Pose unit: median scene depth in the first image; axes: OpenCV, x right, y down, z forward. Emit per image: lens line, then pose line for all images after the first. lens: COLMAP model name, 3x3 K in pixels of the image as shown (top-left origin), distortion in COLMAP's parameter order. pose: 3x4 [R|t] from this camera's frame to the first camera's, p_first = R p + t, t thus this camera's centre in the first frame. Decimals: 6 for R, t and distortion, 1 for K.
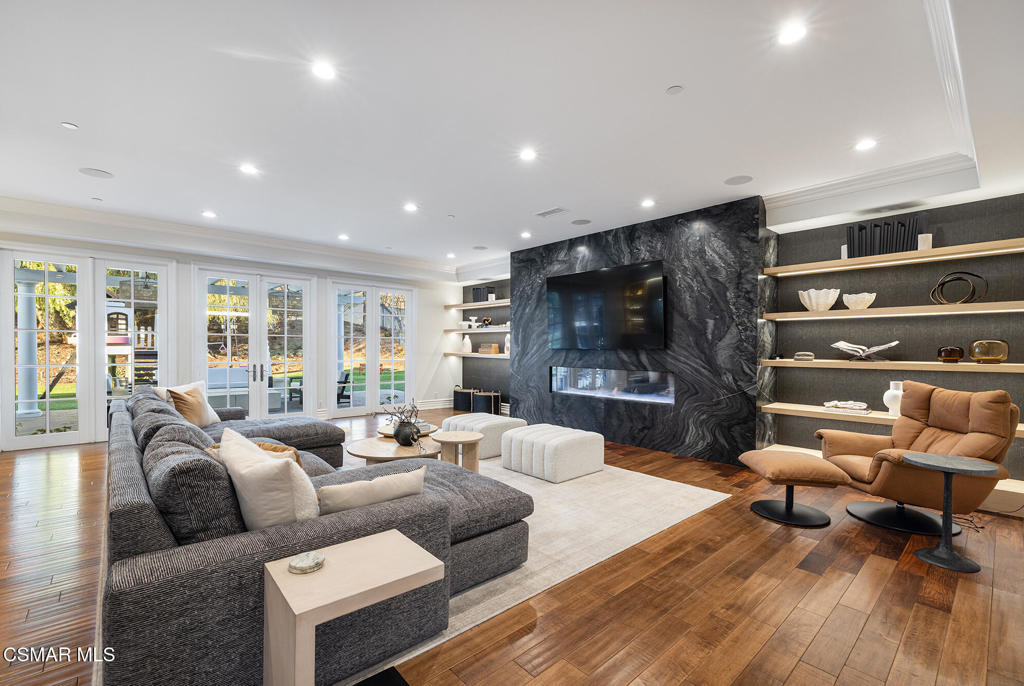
lens RADIAL K [[443.2, 0, 508.3], [0, 443.2, 348.3], [0, 0, 1]] dist [0.004594, 0.000214]
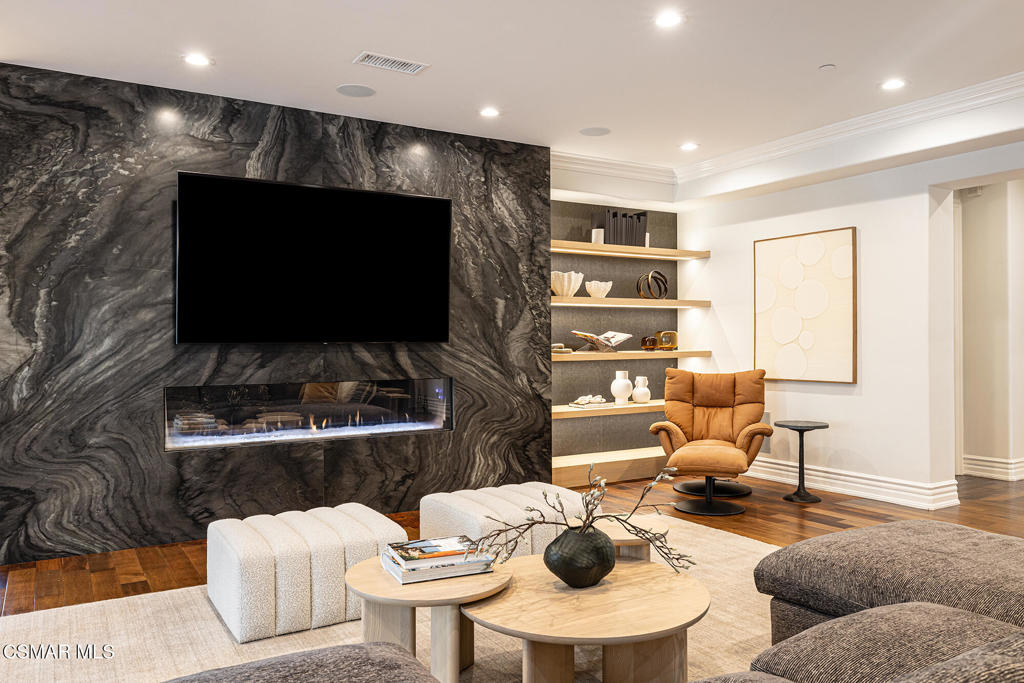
lens RADIAL K [[754.1, 0, 509.0], [0, 754.1, 338.1], [0, 0, 1]] dist [-0.000083, -0.001079]
pose [[0.192349, 0.001046, 0.981326, -0.726606], [0.010815, 0.999936, -0.003185, 0.001261], [-0.981267, 0.011226, 0.192326, 0.761412]]
